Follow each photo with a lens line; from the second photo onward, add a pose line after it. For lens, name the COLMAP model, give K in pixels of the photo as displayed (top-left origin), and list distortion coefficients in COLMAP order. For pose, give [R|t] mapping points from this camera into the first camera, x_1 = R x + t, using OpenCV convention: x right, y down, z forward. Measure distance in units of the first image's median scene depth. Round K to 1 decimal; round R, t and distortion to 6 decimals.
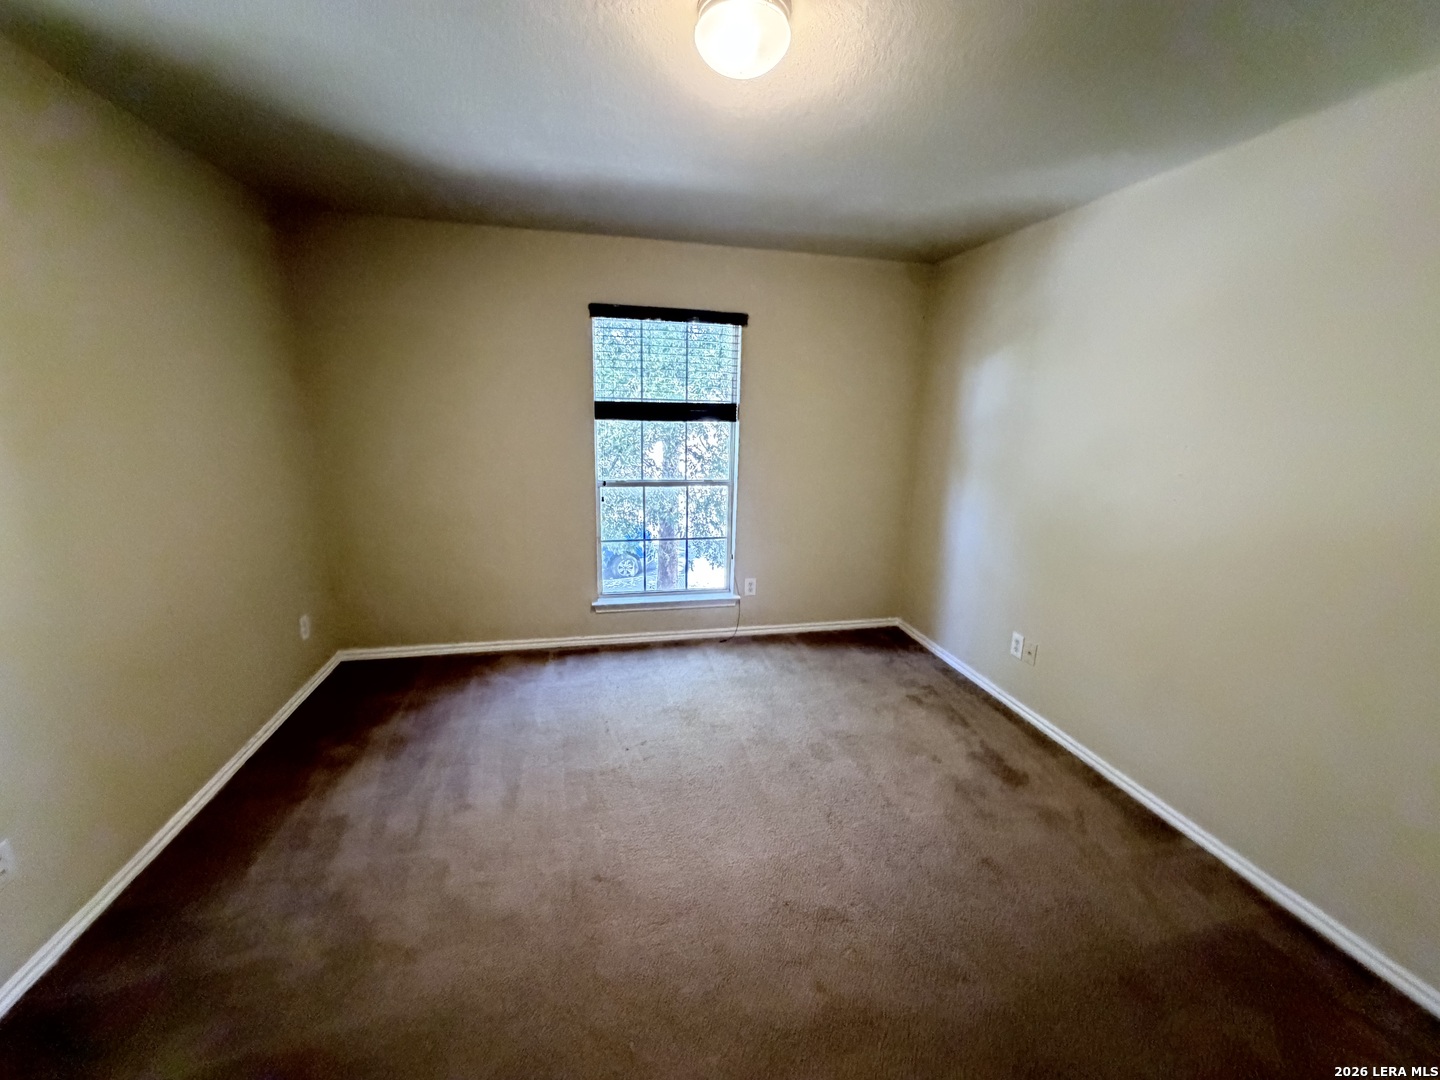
lens RADIAL K [[571.5, 0, 718.3], [0, 571.5, 543.3], [0, 0, 1]] dist [-0.001477, 0.001058]
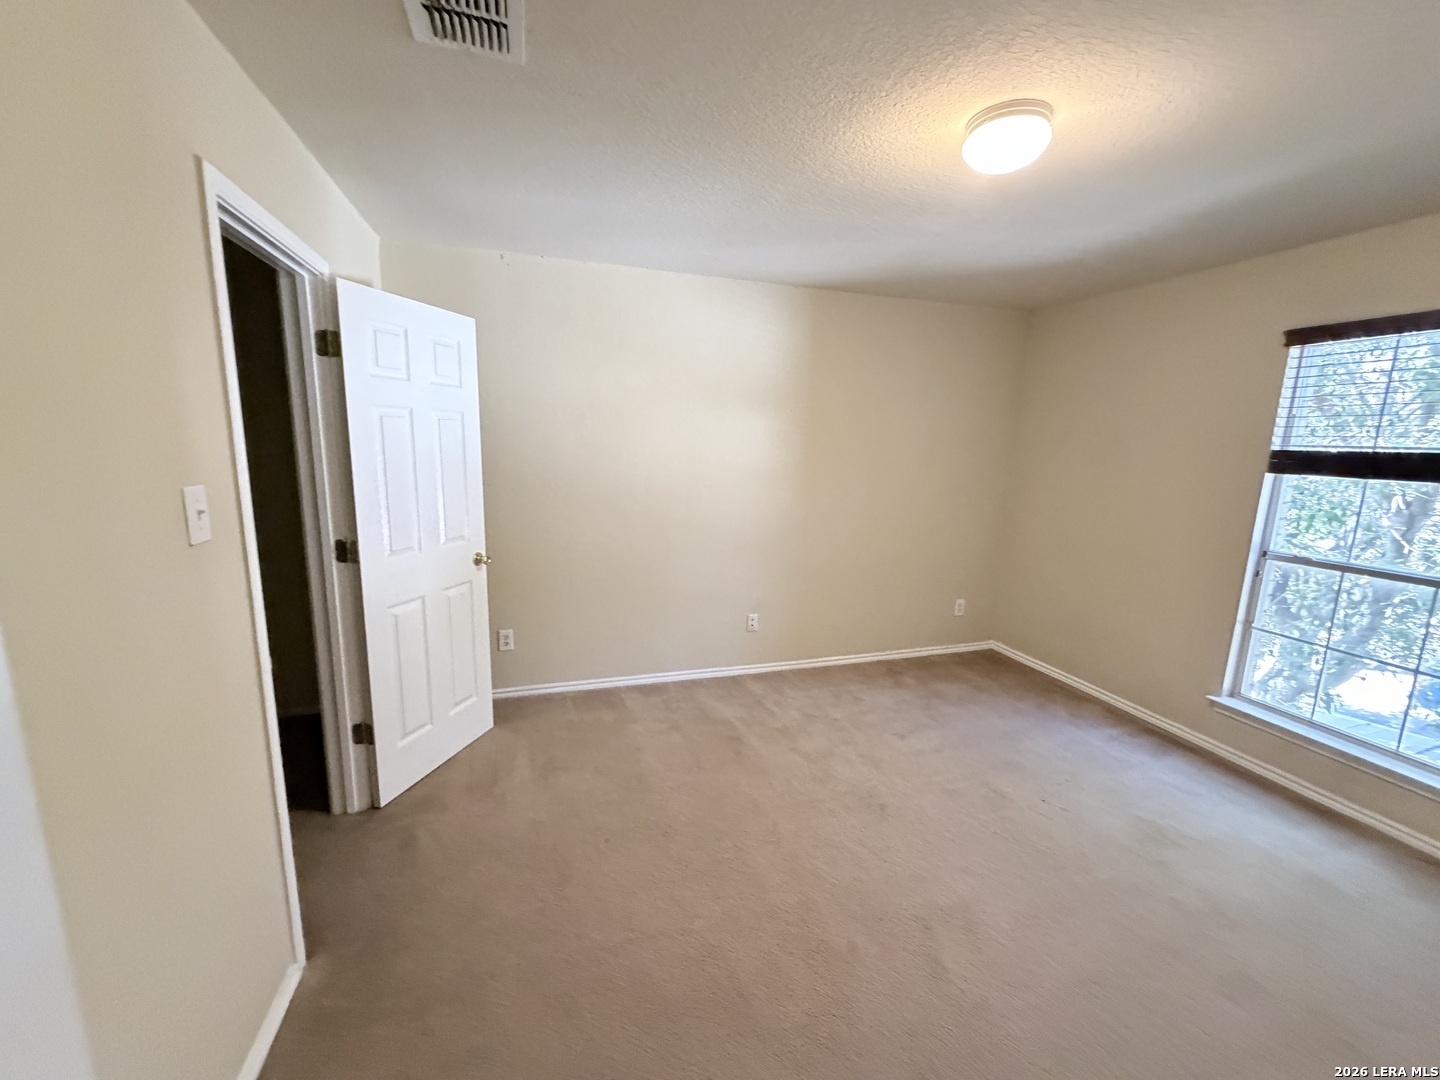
lens RADIAL K [[571.5, 0, 721.1], [0, 571.5, 540.2], [0, 0, 1]] dist [-0.001477, 0.001058]
pose [[0.106839, 0.157123, -0.981783, 0.497845], [-0.264687, 0.956298, 0.124241, -0.024336], [0.958398, 0.246591, 0.143758, 0.181871]]
